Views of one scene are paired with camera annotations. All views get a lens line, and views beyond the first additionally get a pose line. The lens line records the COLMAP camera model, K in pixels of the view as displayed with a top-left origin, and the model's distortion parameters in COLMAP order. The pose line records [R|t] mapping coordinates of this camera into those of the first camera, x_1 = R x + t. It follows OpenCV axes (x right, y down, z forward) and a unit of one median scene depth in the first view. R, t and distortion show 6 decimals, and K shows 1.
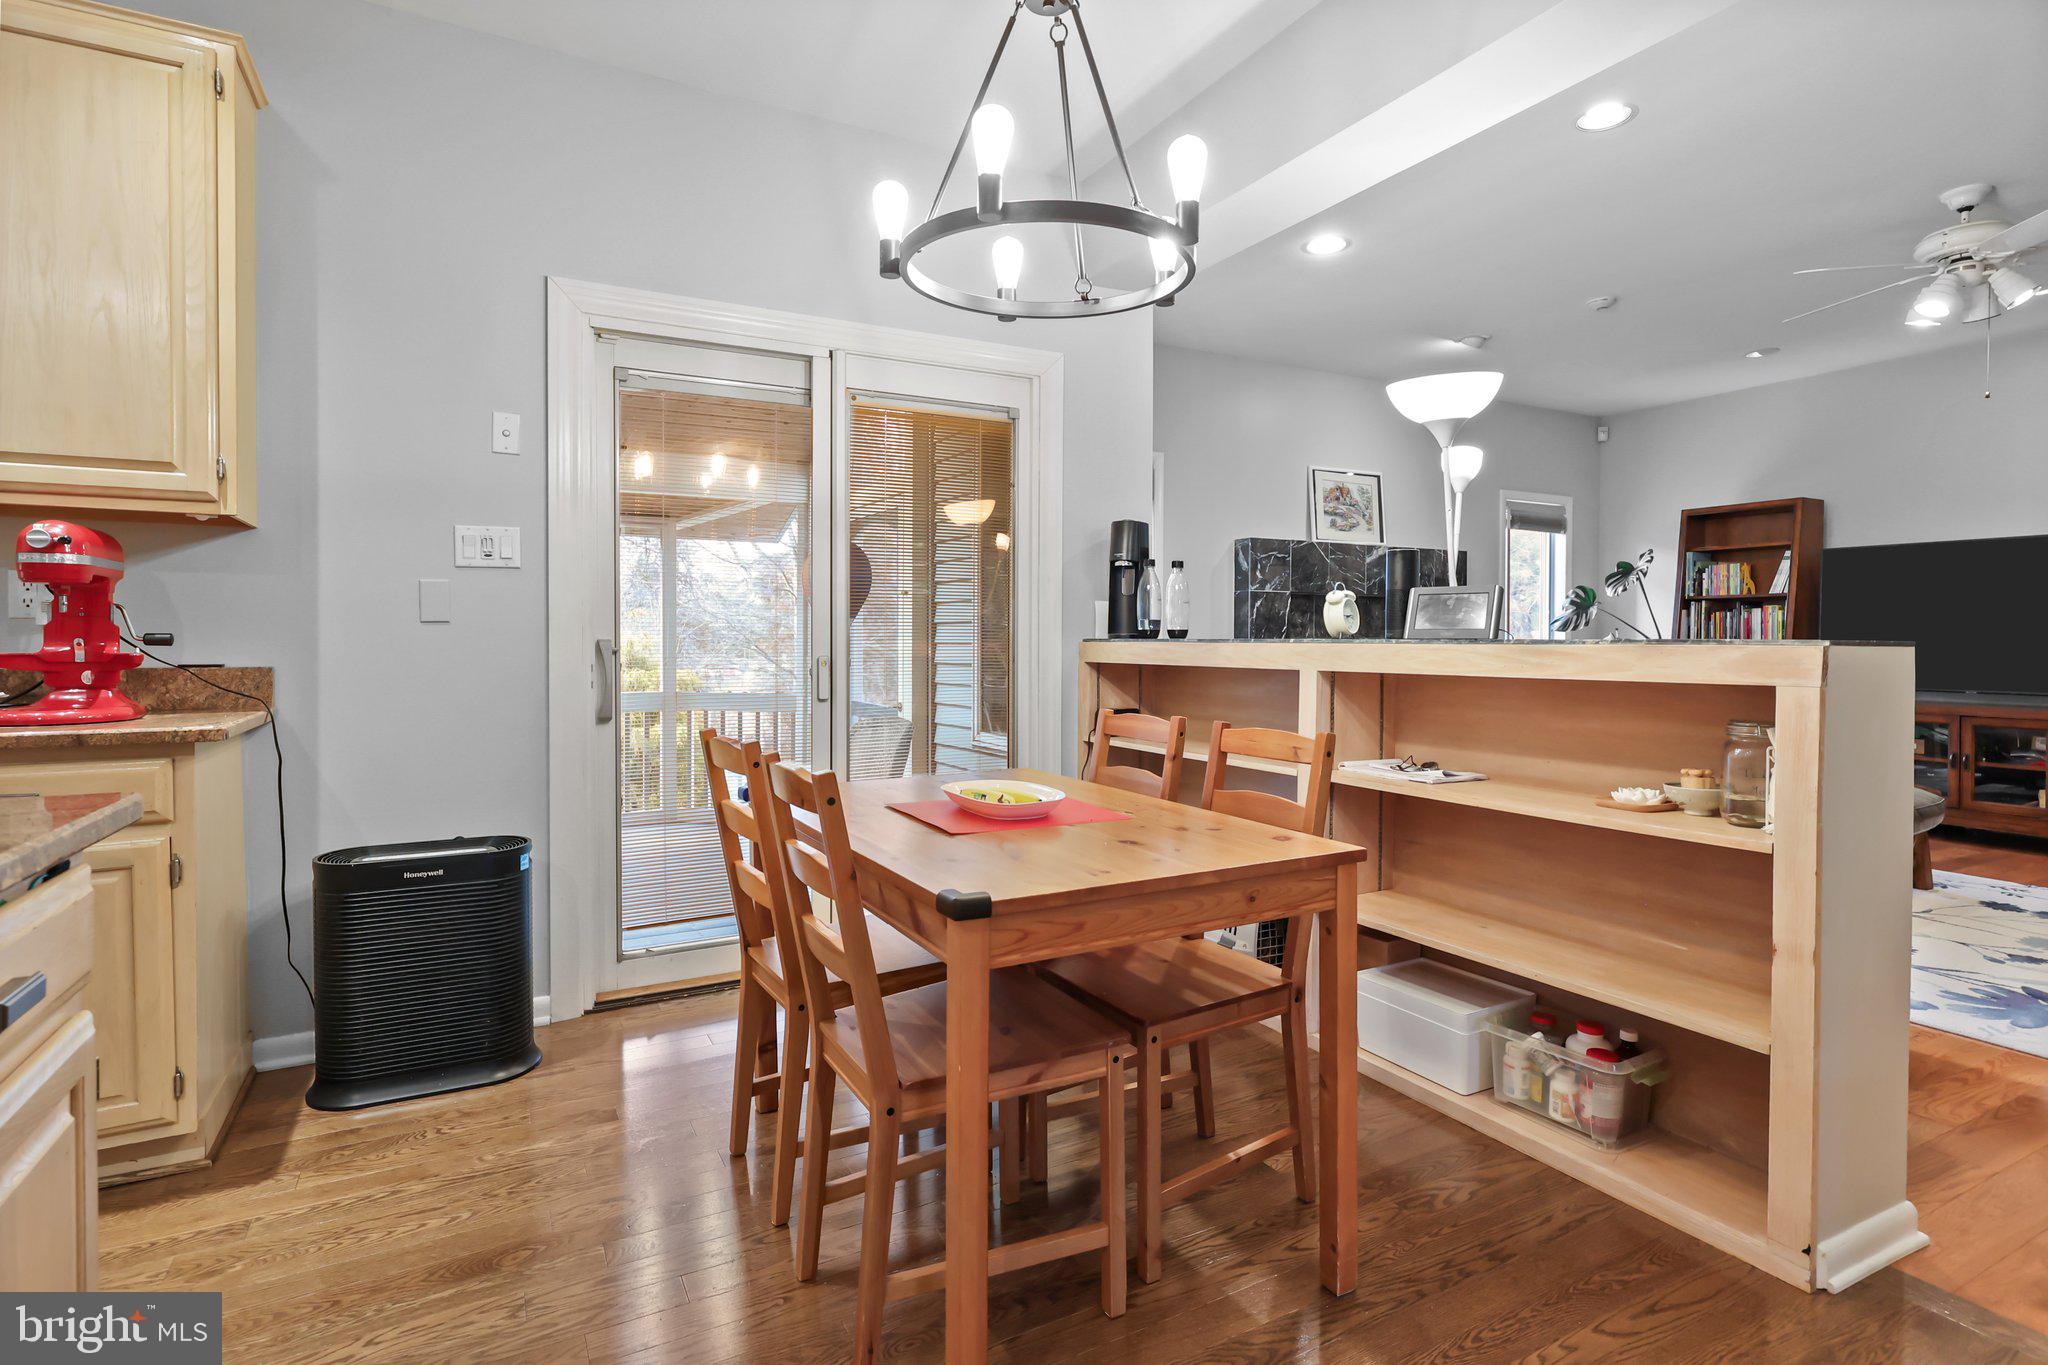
lens RADIAL K [[1035.6, 0, 1027.2], [0, 1035.6, 654.9], [0, 0, 1]] dist [0.001742, 0.000441]
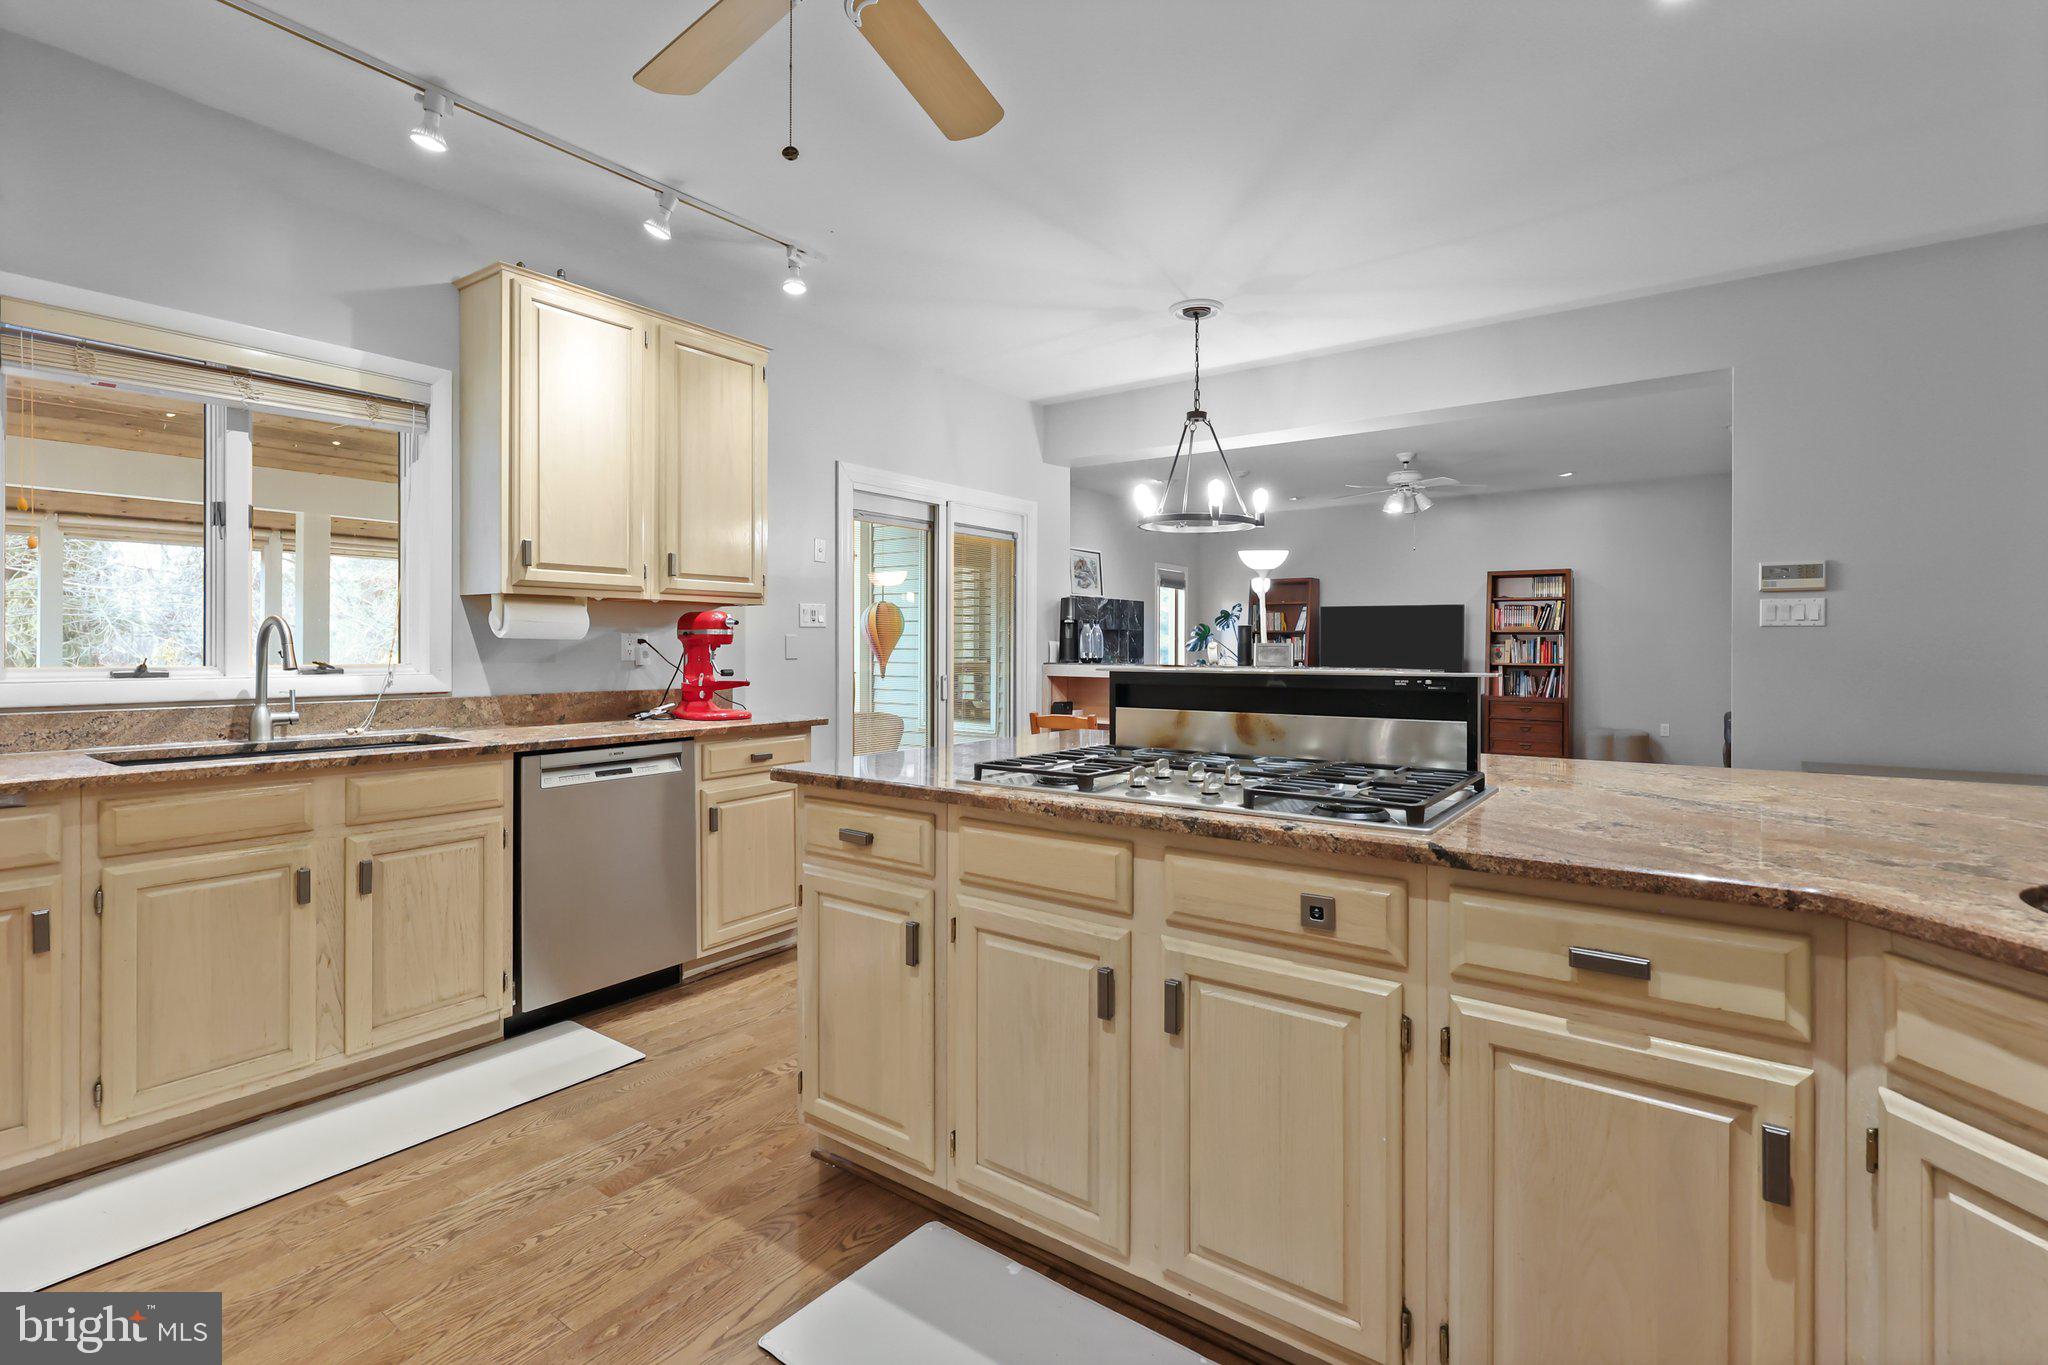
lens RADIAL K [[949.2, 0, 1027.9], [0, 949.2, 649.9], [0, 0, 1]] dist [0.000235, -0.000093]
pose [[0.903009, 0.000171, 0.429622, -0.666961], [0.003741, 0.999959, -0.008261, -0.024288], [-0.429606, 0.009067, 0.902971, -0.451867]]
